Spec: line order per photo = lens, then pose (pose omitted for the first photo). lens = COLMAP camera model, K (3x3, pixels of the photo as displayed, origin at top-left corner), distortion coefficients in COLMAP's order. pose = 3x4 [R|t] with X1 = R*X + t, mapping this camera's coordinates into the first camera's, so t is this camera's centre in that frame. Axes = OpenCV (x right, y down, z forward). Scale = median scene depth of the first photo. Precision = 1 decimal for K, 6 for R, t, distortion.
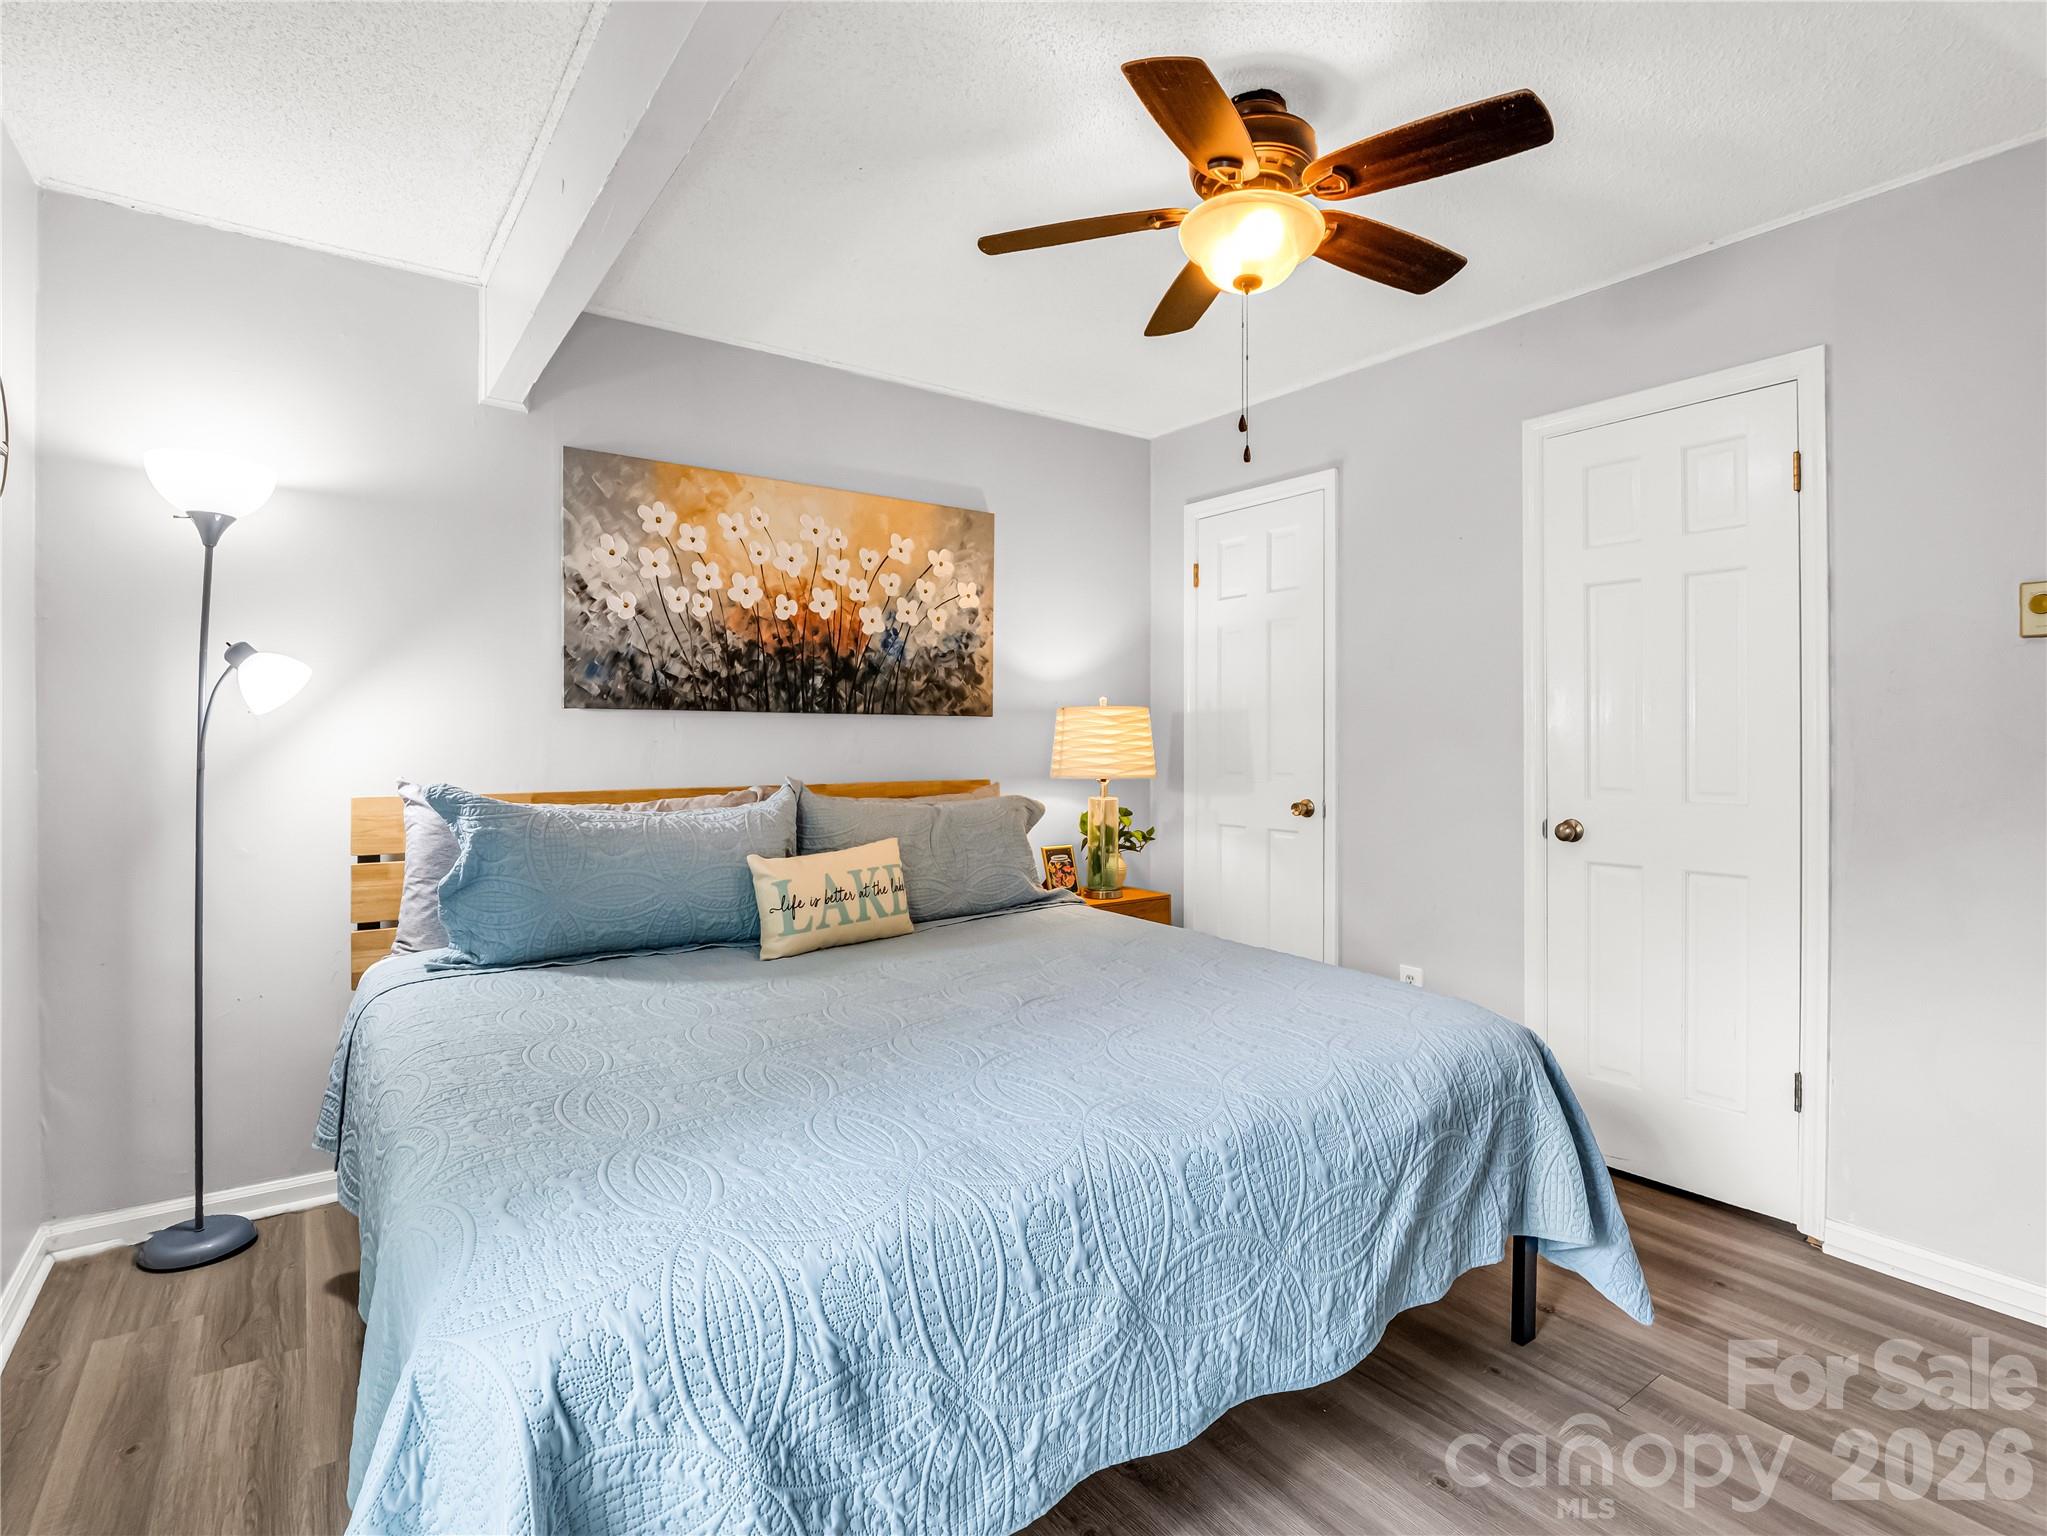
lens RADIAL K [[1038.0, 0, 1030.2], [0, 1038.0, 764.8], [0, 0, 1]] dist [-0.002498, -0.000581]
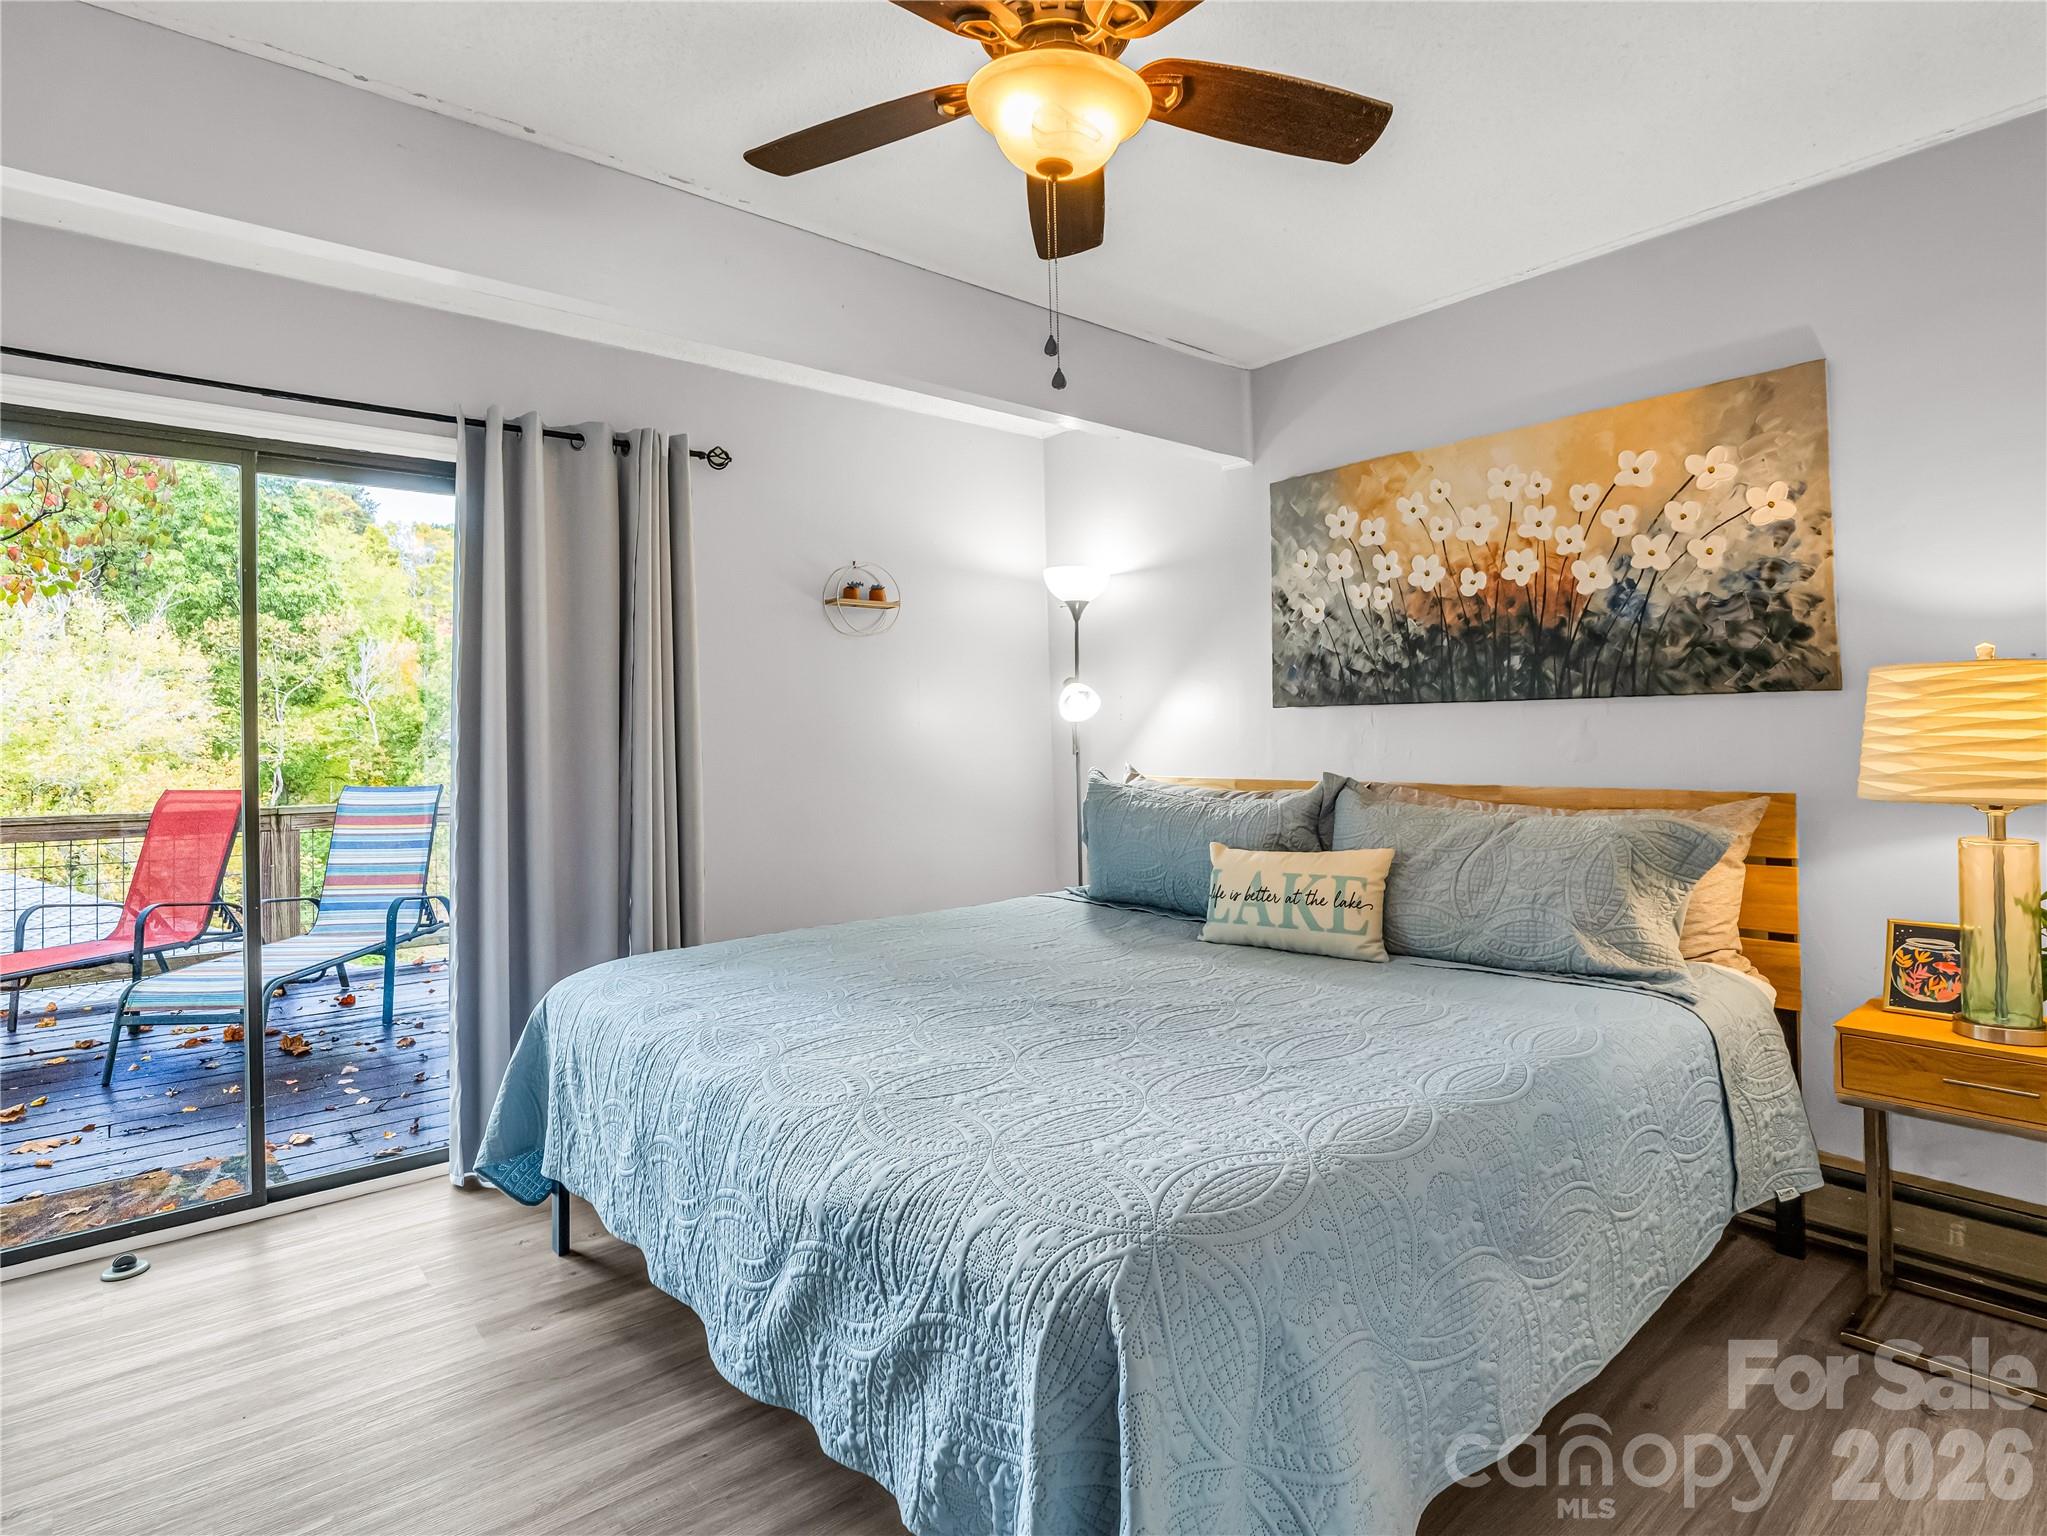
lens RADIAL K [[1038.0, 0, 1031.0], [0, 1038.0, 745.7], [0, 0, 1]] dist [-0.002498, -0.000581]
pose [[0.086602, 0.006370, -0.996223, 0.606774], [-0.012280, 0.999910, 0.005326, -0.013118], [0.996167, 0.011772, 0.086673, 0.554115]]
